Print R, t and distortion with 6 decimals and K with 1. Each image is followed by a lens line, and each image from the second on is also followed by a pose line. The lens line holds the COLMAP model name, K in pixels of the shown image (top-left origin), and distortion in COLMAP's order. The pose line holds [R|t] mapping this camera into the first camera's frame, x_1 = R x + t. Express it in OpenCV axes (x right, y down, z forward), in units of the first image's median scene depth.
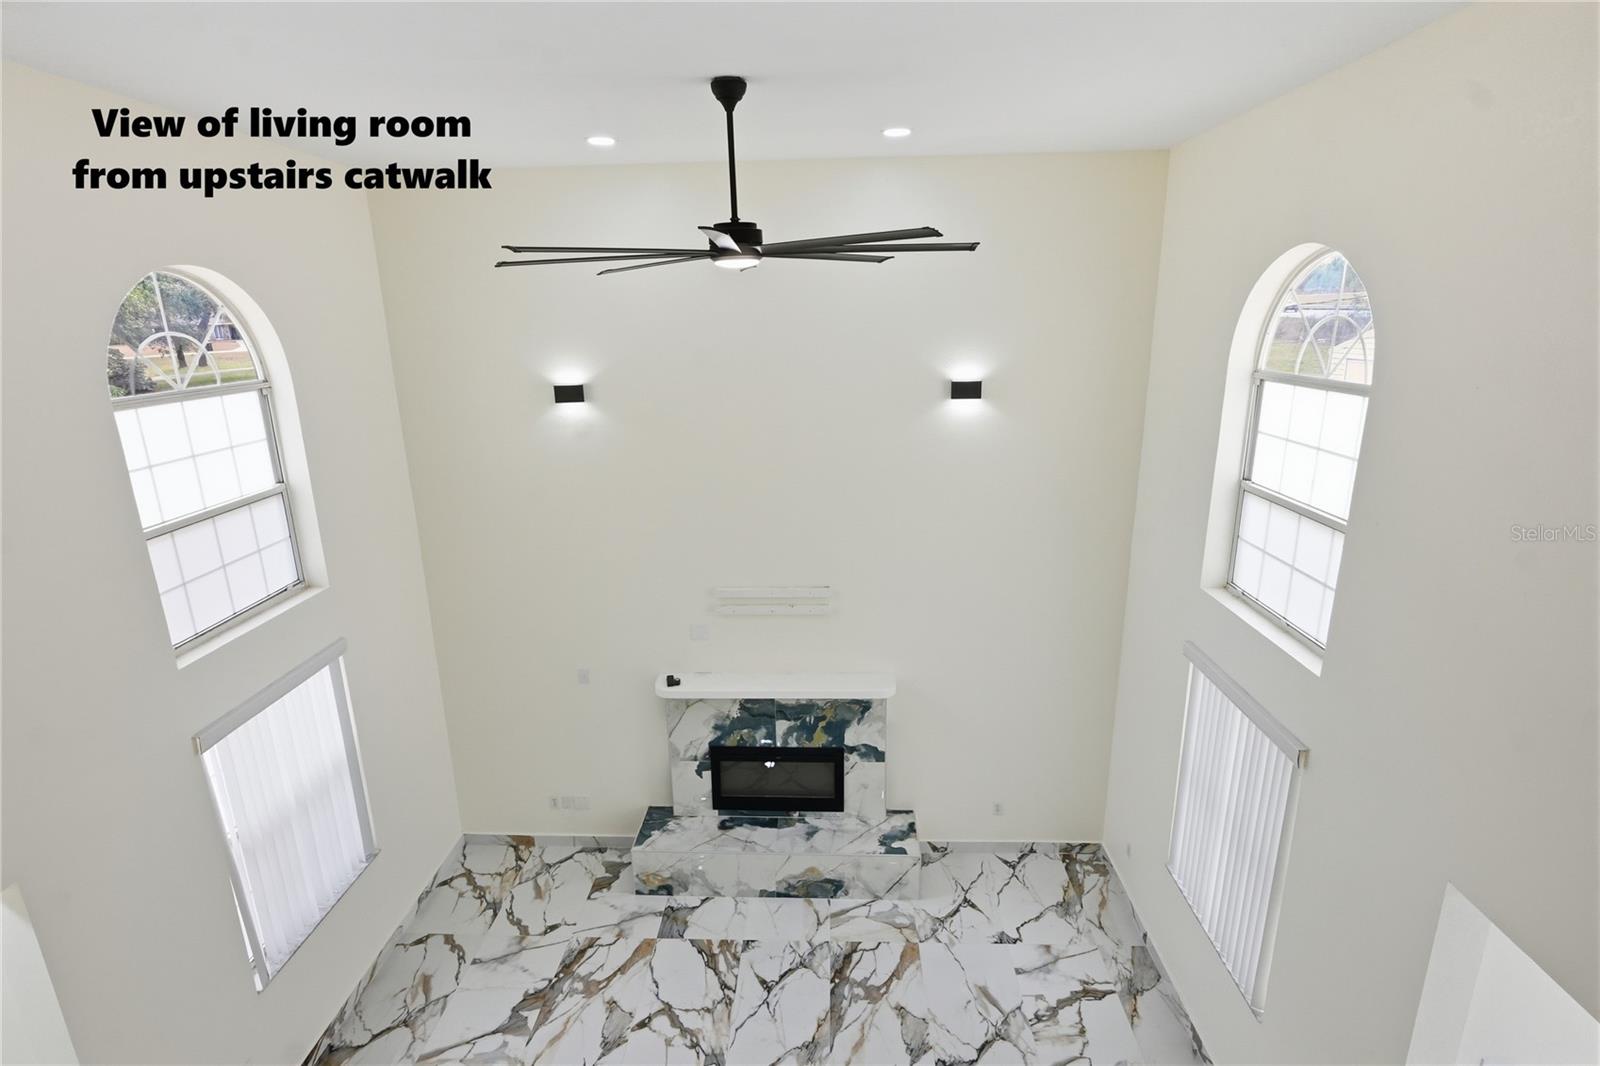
lens RADIAL K [[821.2, 0, 793.5], [0, 821.2, 545.1], [0, 0, 1]] dist [0.001954, -0.000071]
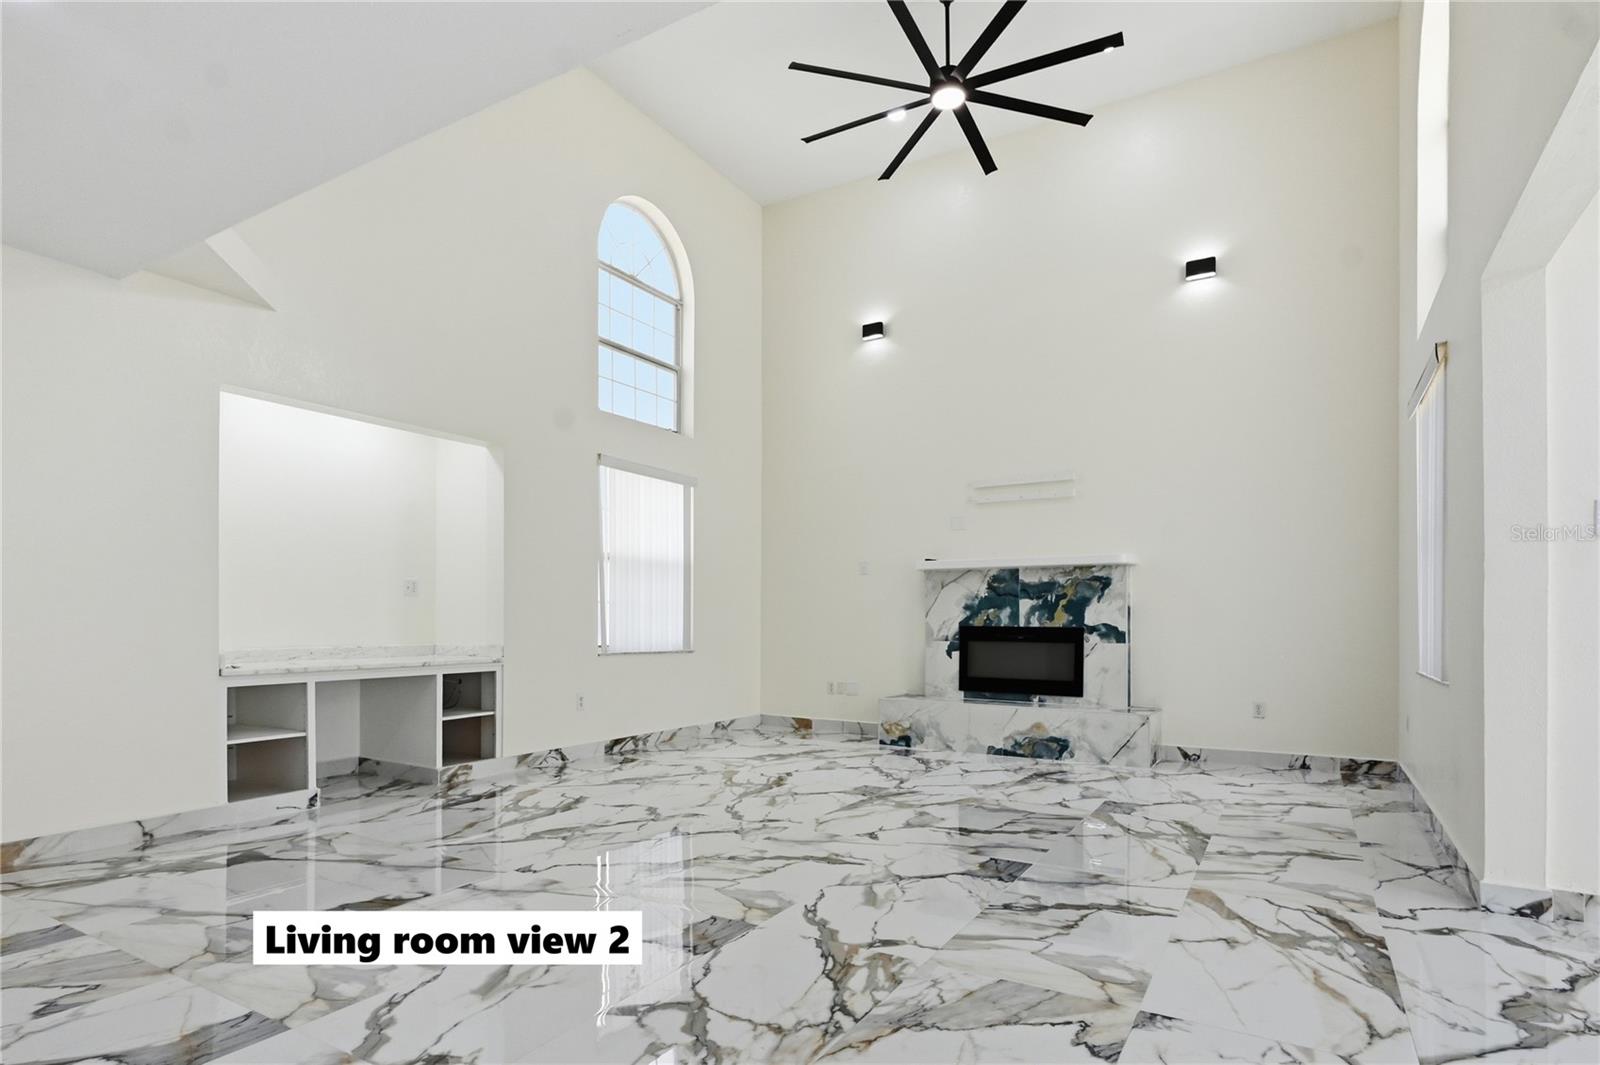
lens RADIAL K [[865.4, 0, 782.8], [0, 865.4, 615.7], [0, 0, 1]] dist [0.019572, -0.000186]
pose [[0.880400, 0.025771, -0.473532, 0.248553], [-0.153944, 0.959978, -0.233971, 0.554348], [0.448551, 0.278886, 0.849132, -0.115553]]
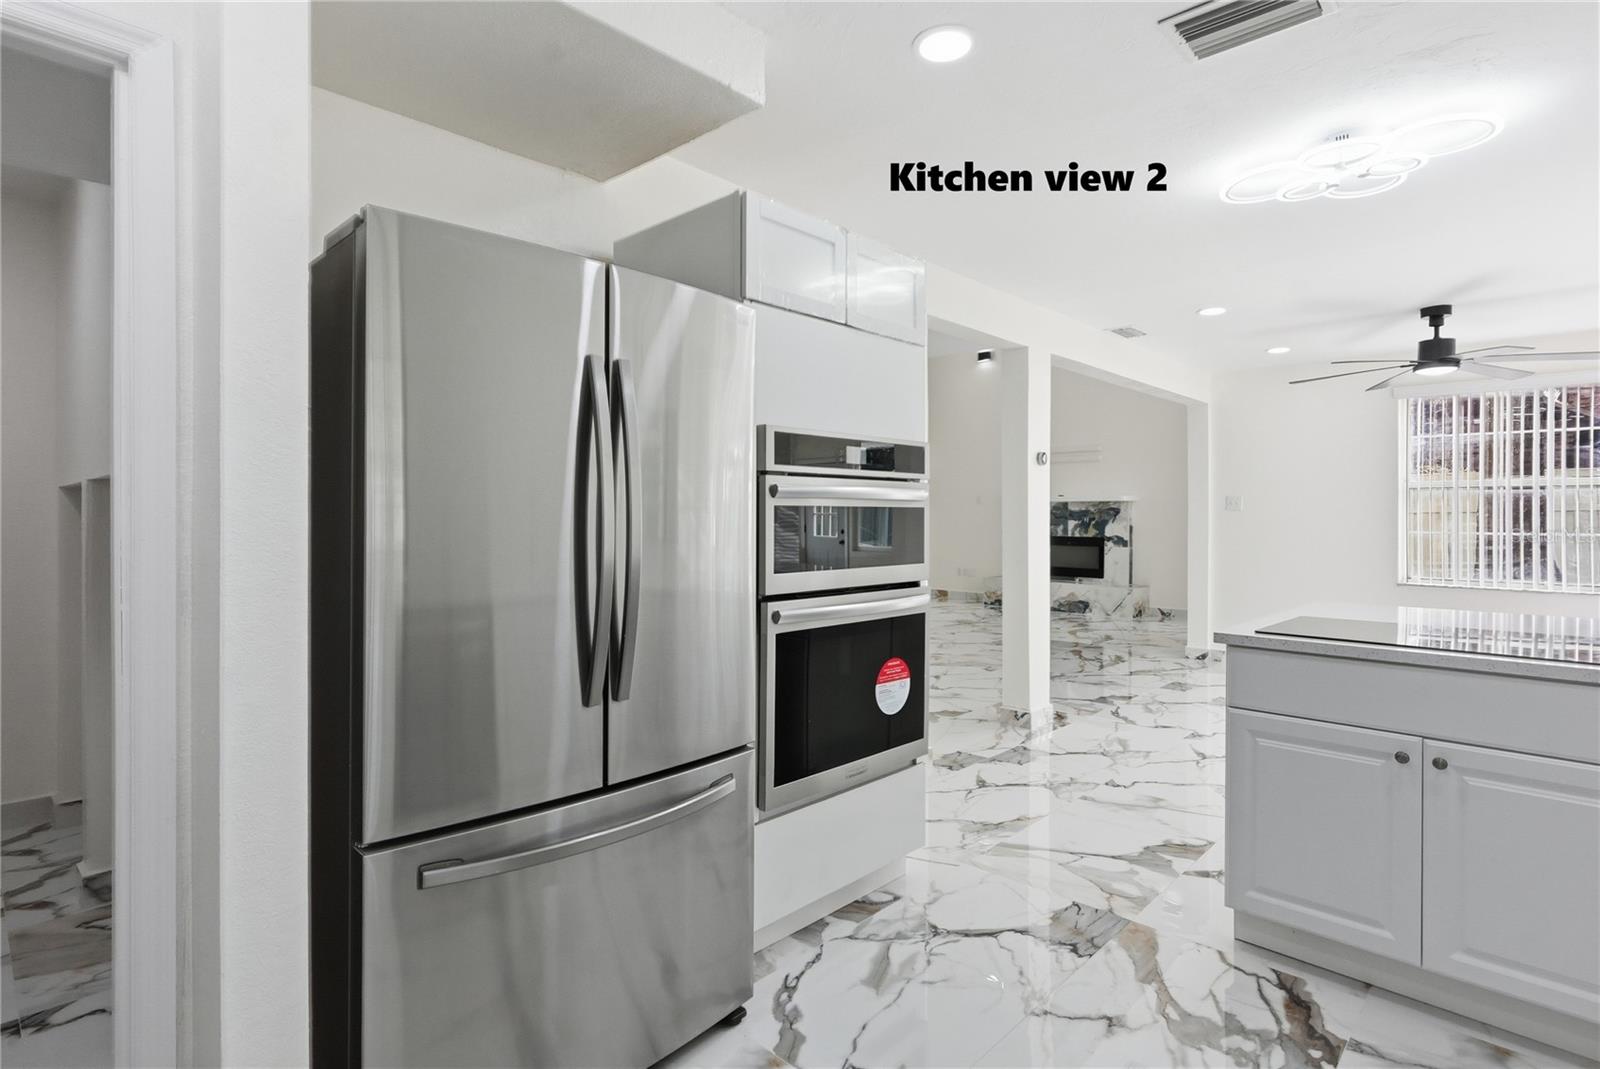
lens RADIAL K [[821.2, 0, 785.5], [0, 821.2, 517.4], [0, 0, 1]] dist [0.001954, -0.000071]
pose [[0.751418, 0.030890, -0.659103, 0.718864], [-0.203417, 0.961095, -0.186864, 0.682987], [0.627688, 0.274486, 0.728468, -0.746682]]
